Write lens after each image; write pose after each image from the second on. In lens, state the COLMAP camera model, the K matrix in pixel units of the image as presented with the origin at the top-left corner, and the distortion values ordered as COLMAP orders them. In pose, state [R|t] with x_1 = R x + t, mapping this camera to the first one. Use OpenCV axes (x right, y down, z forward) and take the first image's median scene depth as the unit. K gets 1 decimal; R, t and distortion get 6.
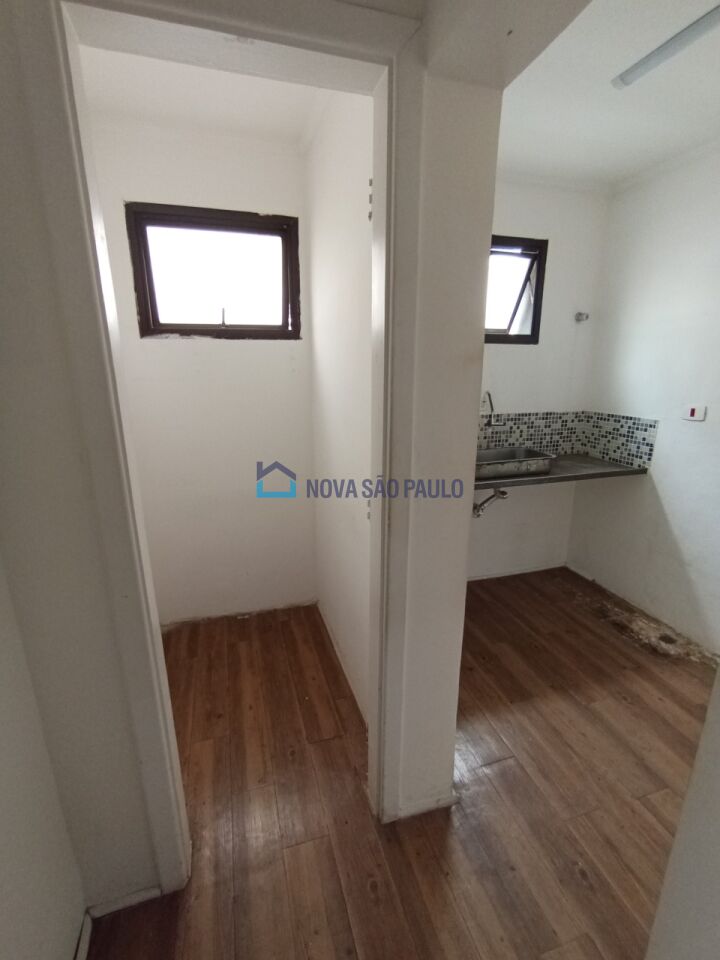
lens RADIAL K [[442.6, 0, 360.0], [0, 442.6, 480.0], [0, 0, 1]] dist [-0.001225, 0.019070]
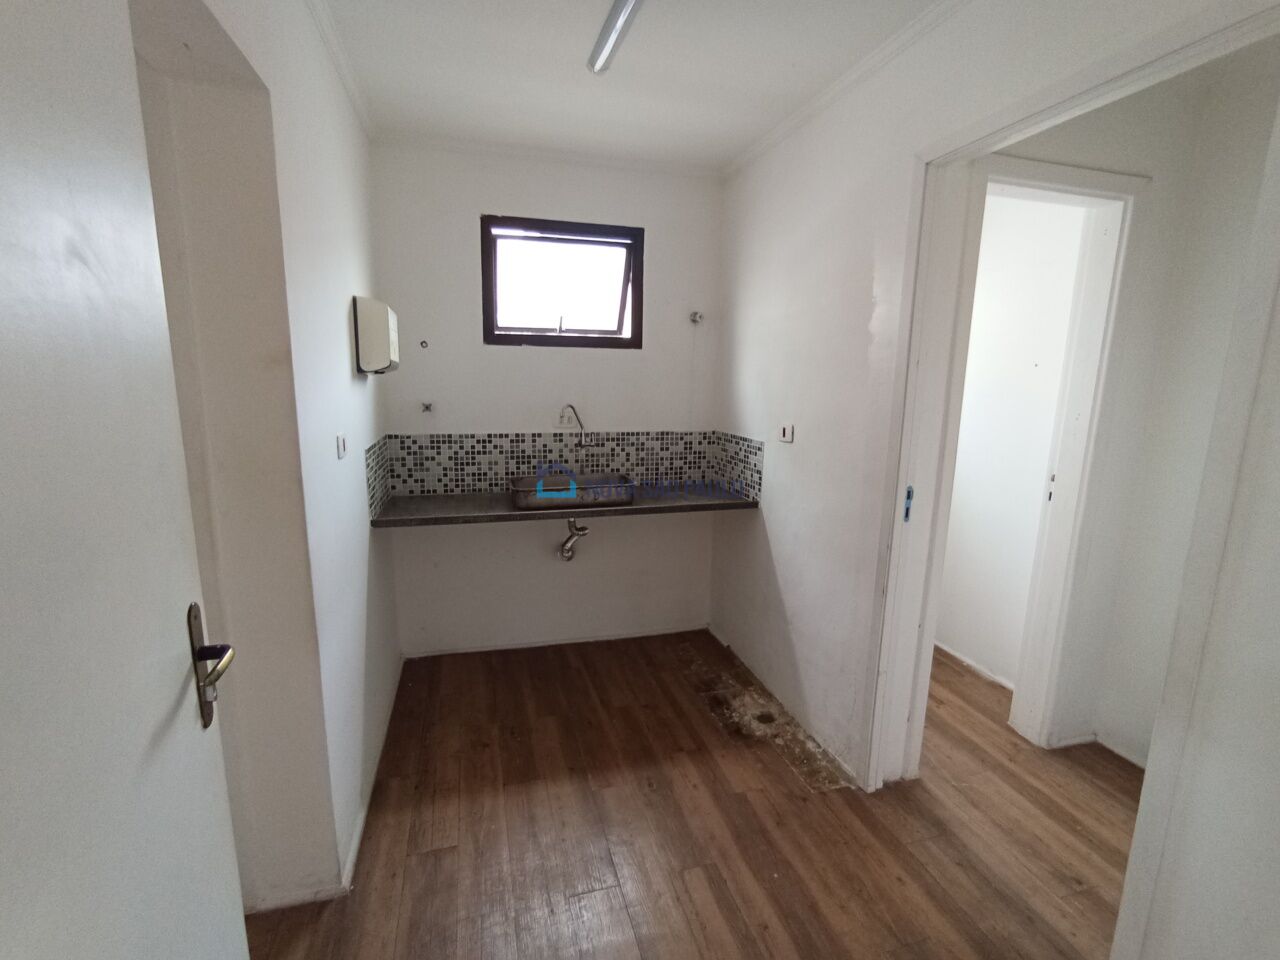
lens RADIAL K [[590.1, 0, 629.8], [0, 590.1, 478.5], [0, 0, 1]] dist [-0.001225, 0.019070]
pose [[0.999188, 0.016873, -0.036575, 0.413542], [-0.019892, 0.996284, -0.083795, 0.024511], [0.035025, 0.084455, 0.995812, -0.069652]]
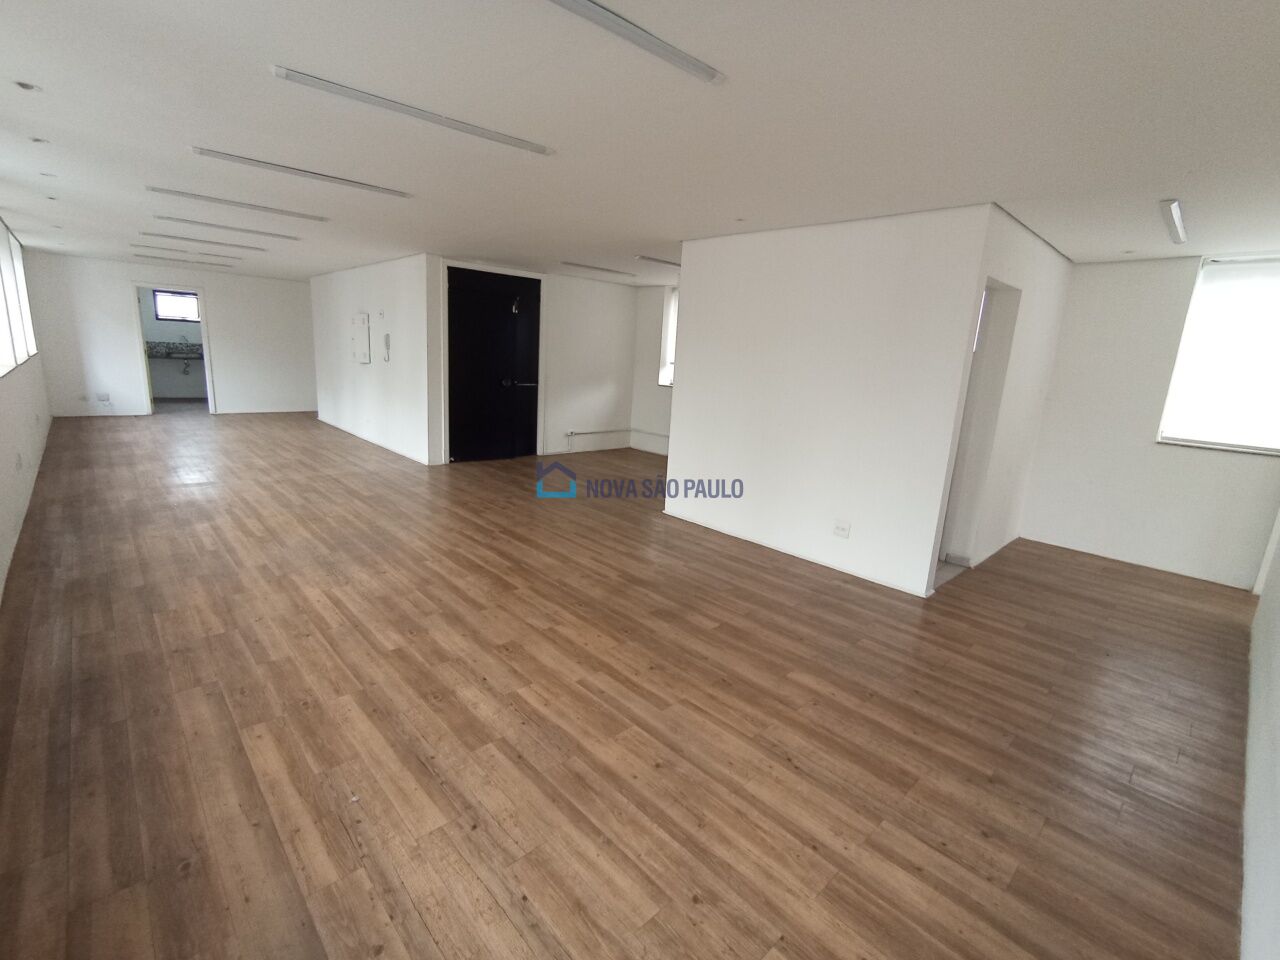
lens RADIAL K [[590.1, 0, 629.8], [0, 590.1, 478.5], [0, 0, 1]] dist [-0.001225, 0.019070]
pose [[0.905423, -0.045800, 0.422032, 1.347411], [0.066160, 0.997239, -0.033717, 1.217171], [-0.419323, 0.058450, 0.905954, -4.310828]]
